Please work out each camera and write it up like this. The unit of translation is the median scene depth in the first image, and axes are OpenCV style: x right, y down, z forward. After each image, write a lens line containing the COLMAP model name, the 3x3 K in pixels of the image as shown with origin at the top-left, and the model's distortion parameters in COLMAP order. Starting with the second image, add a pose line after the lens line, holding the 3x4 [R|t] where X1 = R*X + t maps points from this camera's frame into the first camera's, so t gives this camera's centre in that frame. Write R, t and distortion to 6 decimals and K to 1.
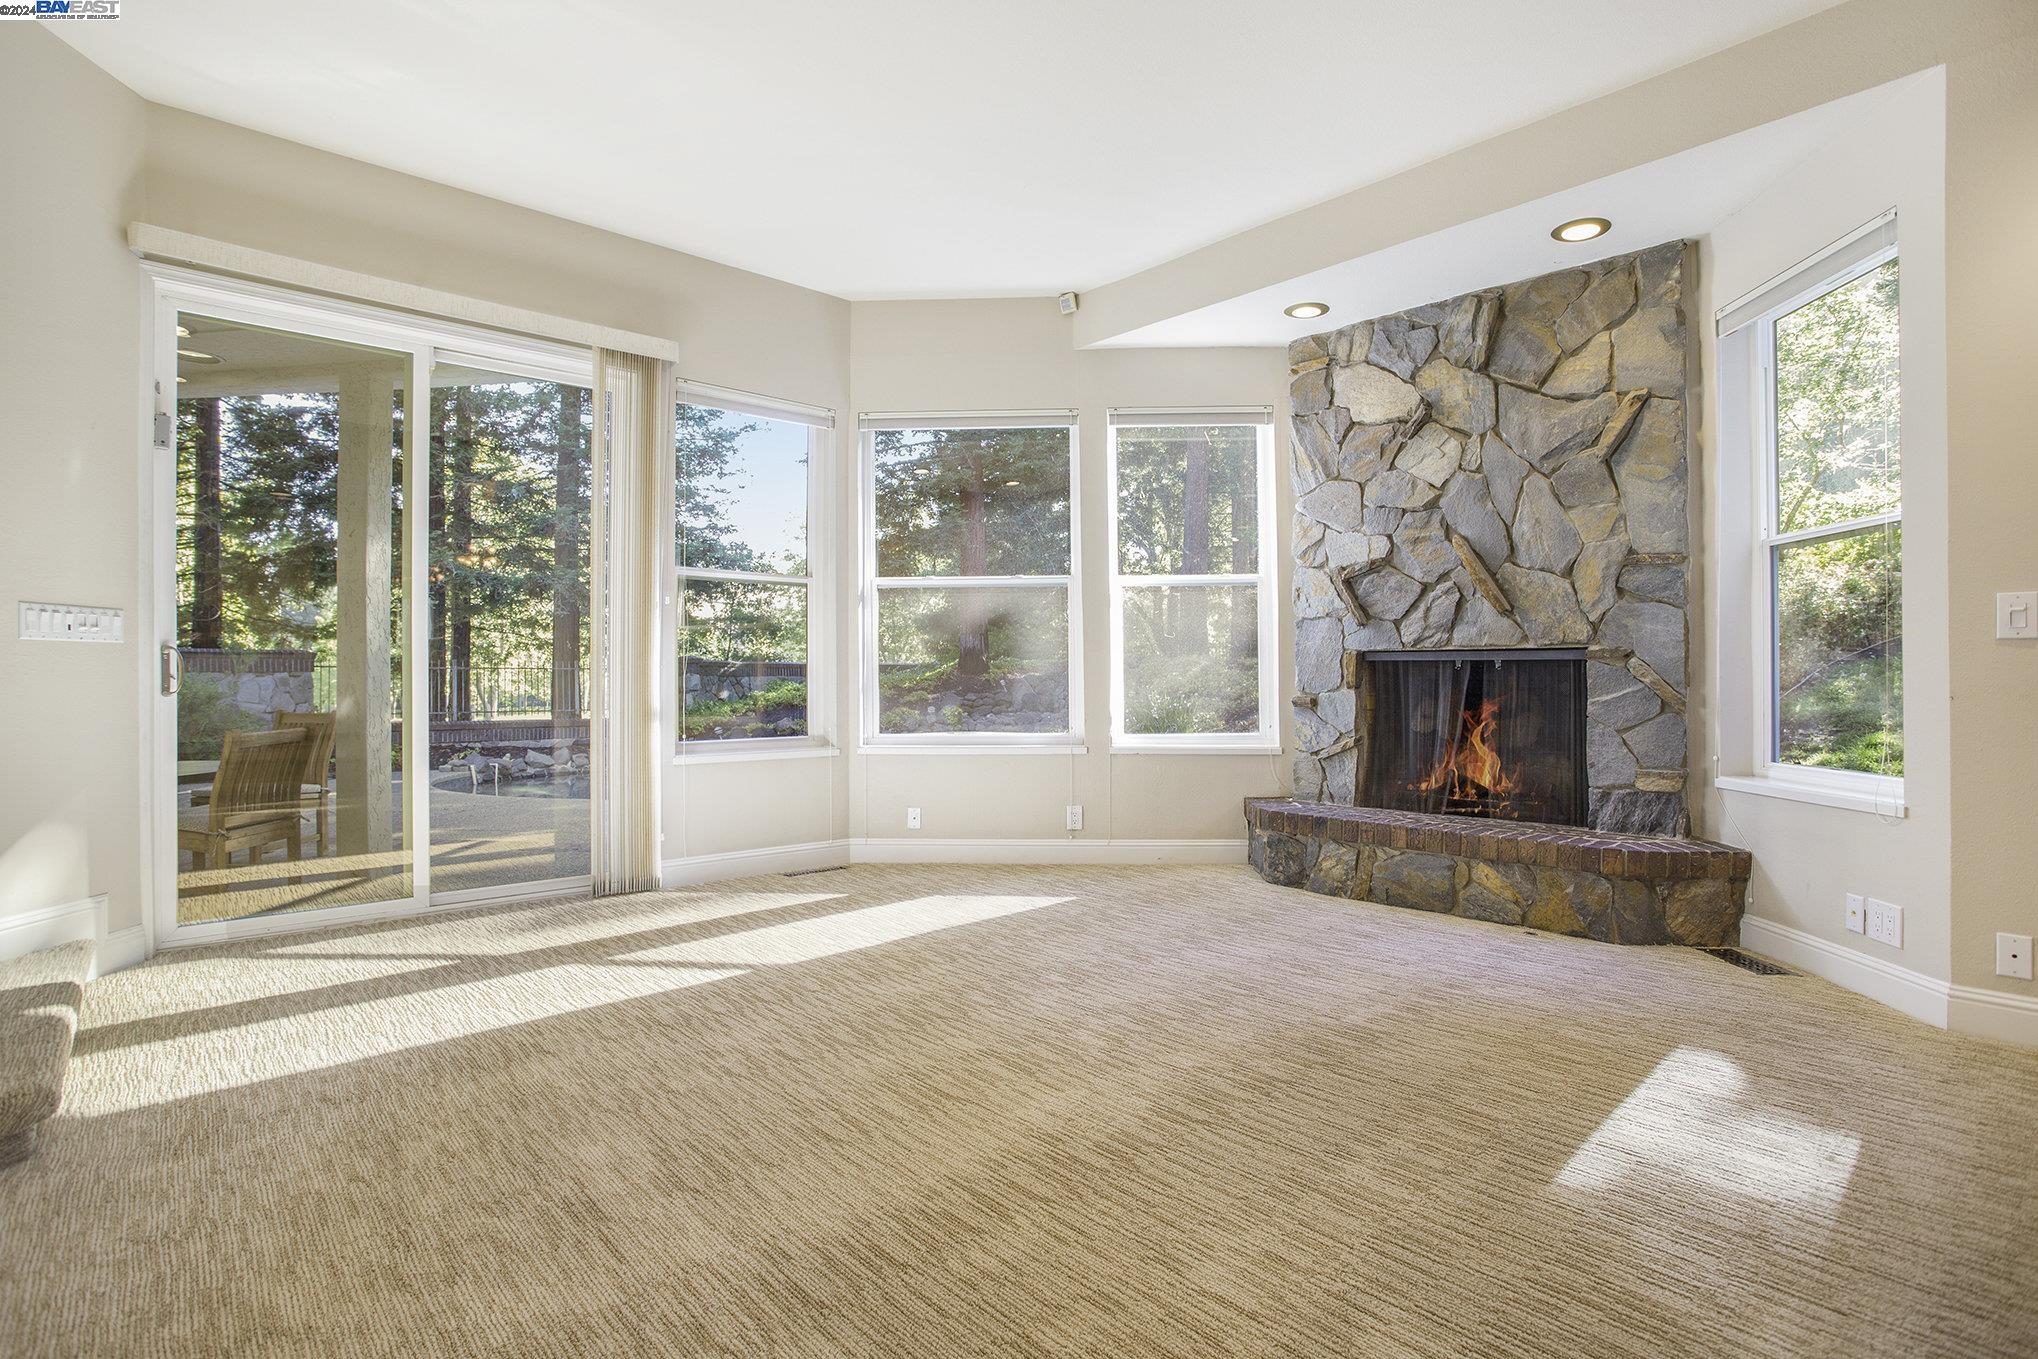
lens RADIAL K [[1008.8, 0, 1011.6], [0, 1008.8, 659.8], [0, 0, 1]] dist [-0.050612, 0.018752]
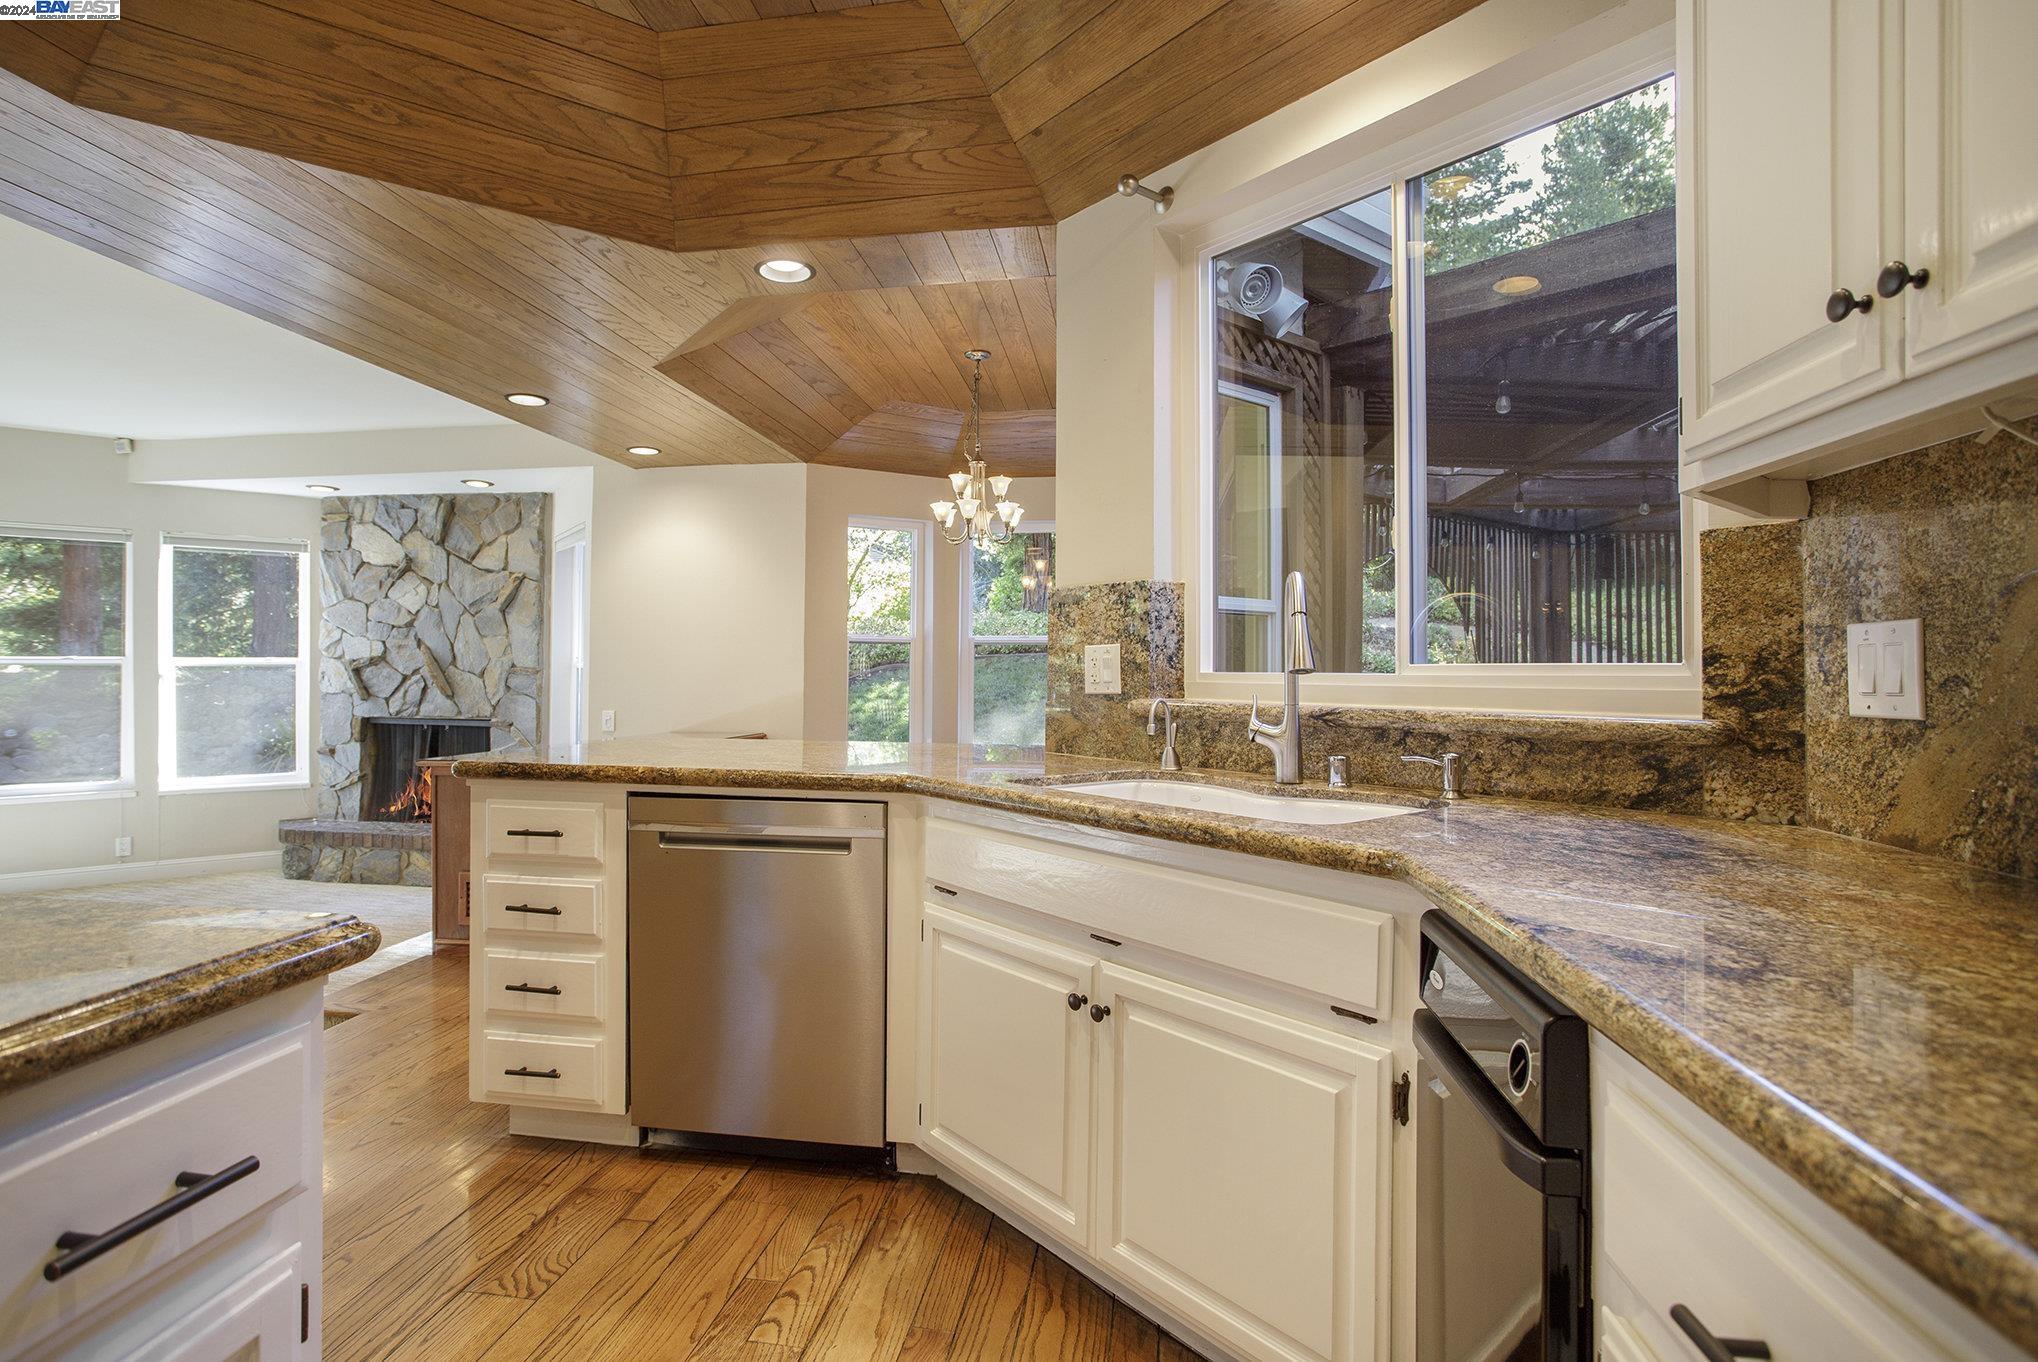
lens RADIAL K [[1008.8, 0, 985.1], [0, 1008.8, 663.7], [0, 0, 1]] dist [-0.050612, 0.018752]
pose [[0.770522, 0.010483, 0.637328, 0.127225], [-0.015513, 0.999877, 0.002309, -0.113158], [-0.637225, -0.011666, 0.770590, -0.773380]]
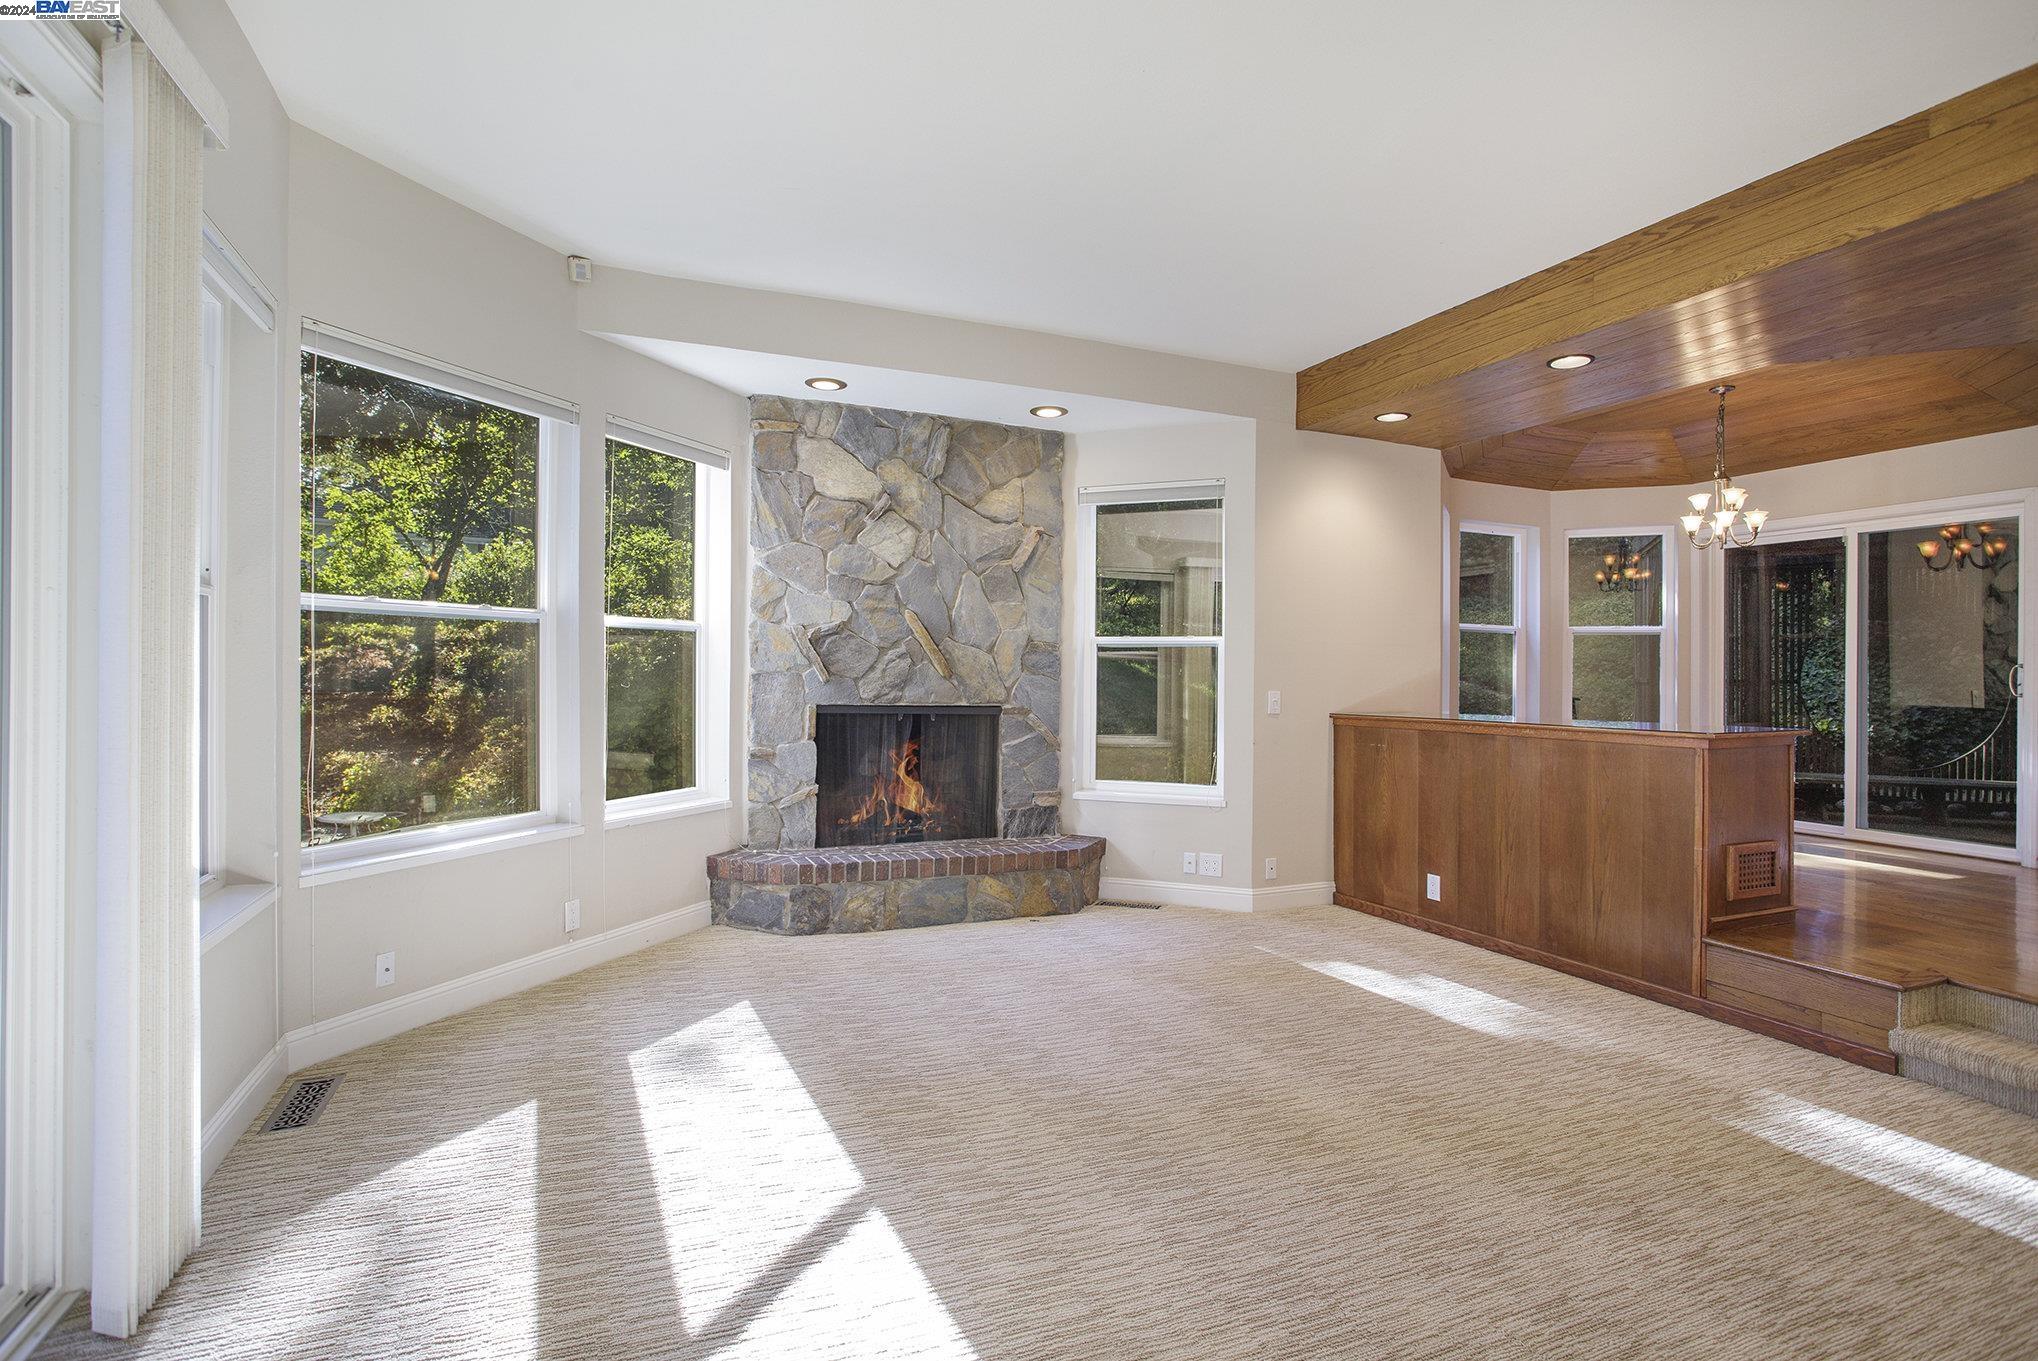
lens RADIAL K [[1008.8, 0, 1013.2], [0, 1008.8, 673.5], [0, 0, 1]] dist [-0.050612, 0.018752]
pose [[0.329008, 0.004765, 0.944315, -0.656800], [-0.028536, 0.999581, 0.004898, -0.058028], [-0.943896, -0.028559, 0.329006, 0.476962]]
